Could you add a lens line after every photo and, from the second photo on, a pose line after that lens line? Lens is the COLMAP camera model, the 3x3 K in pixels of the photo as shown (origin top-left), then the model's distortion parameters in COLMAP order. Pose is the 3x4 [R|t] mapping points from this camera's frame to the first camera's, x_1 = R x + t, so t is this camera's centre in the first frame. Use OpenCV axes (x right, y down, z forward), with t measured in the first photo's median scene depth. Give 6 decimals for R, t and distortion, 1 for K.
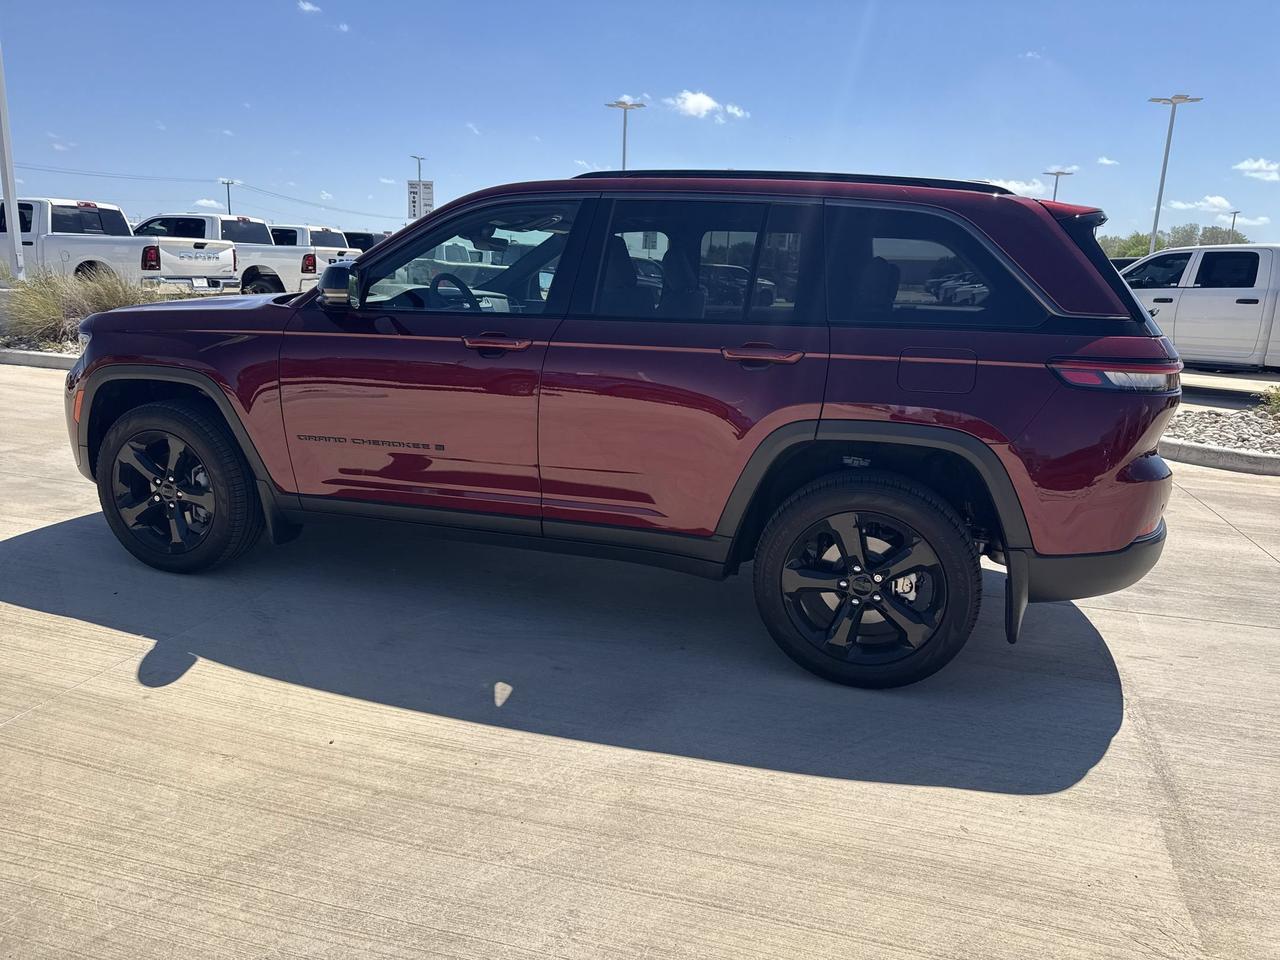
lens RADIAL K [[927.6, 0, 638.5], [0, 927.6, 480.0], [0, 0, 1]] dist [0.036906, -0.058622]
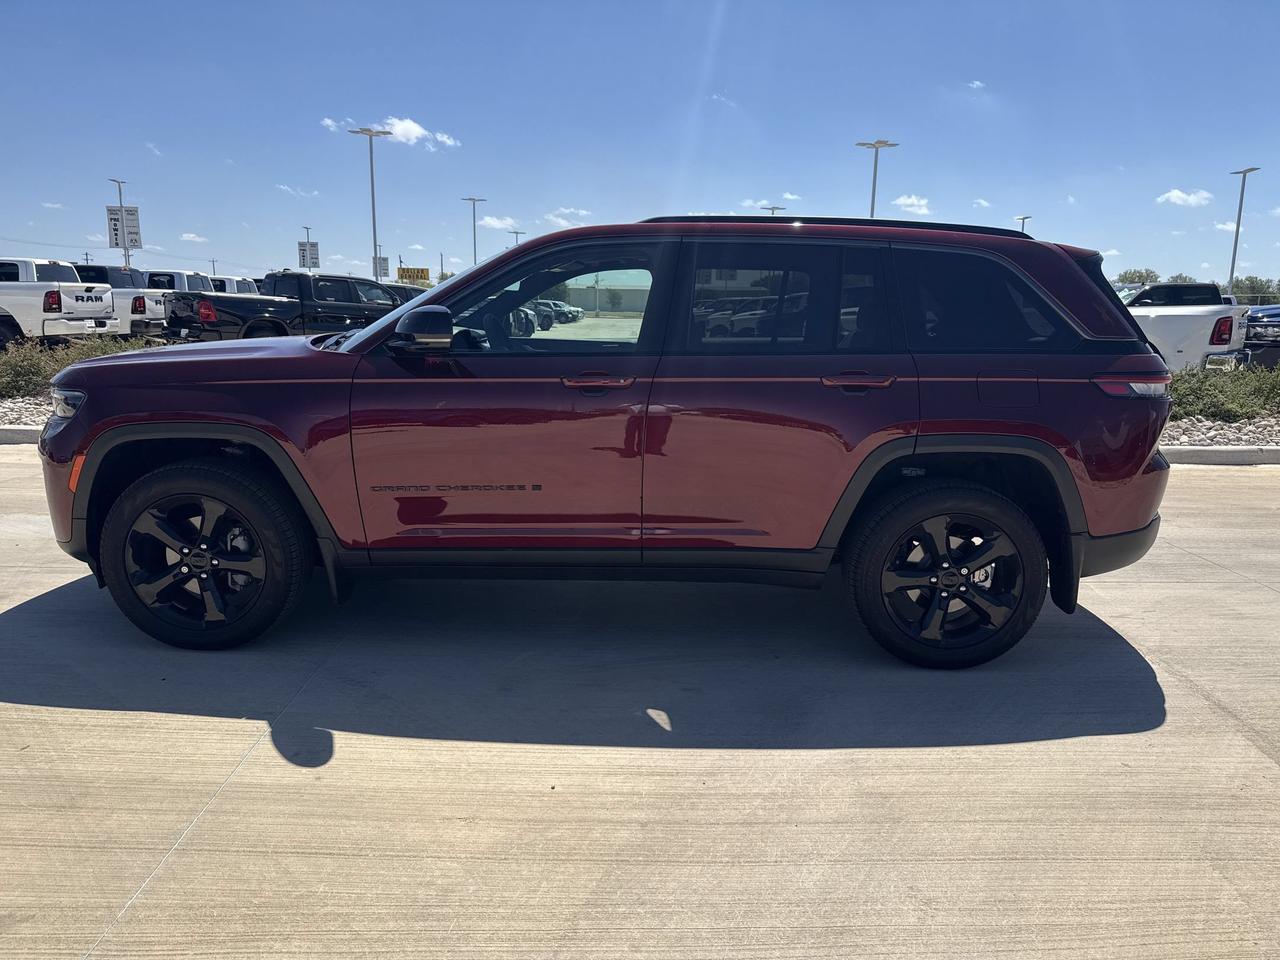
lens RADIAL K [[927.6, 0, 649.2], [0, 927.6, 489.4], [0, 0, 1]] dist [0.036906, -0.058622]
pose [[0.953556, -0.075875, 0.291502, -0.411534], [0.081474, 0.996650, -0.007098, -0.017071], [-0.289987, 0.030519, 0.956544, 0.009744]]
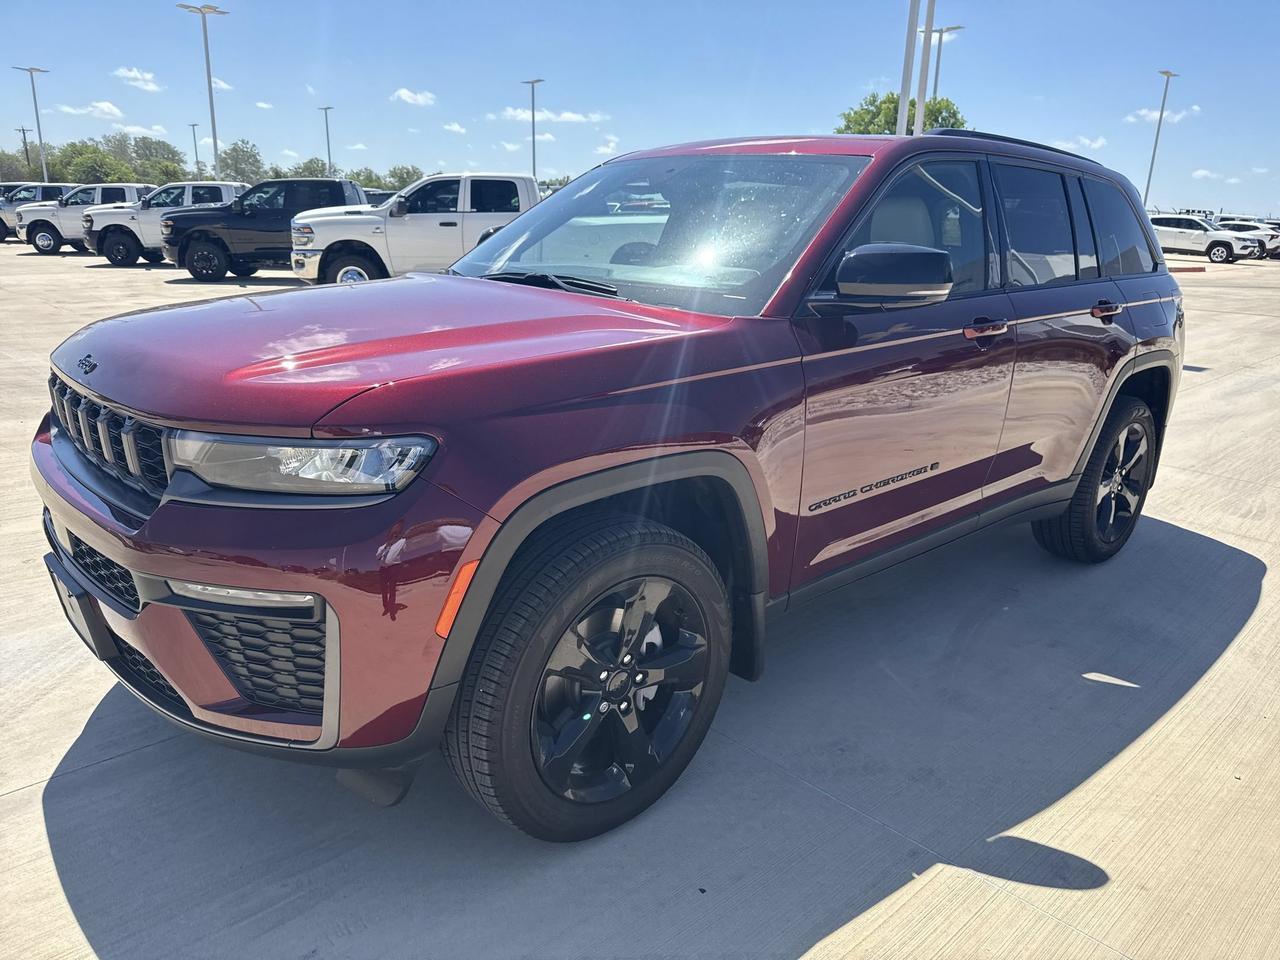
lens RADIAL K [[927.6, 0, 664.7], [0, 927.6, 474.2], [0, 0, 1]] dist [0.036906, -0.058622]
pose [[0.479013, -0.253820, 0.840311, -1.080406], [0.180278, 0.965323, 0.188815, -0.238494], [-0.859096, 0.061045, 0.508160, 0.828107]]
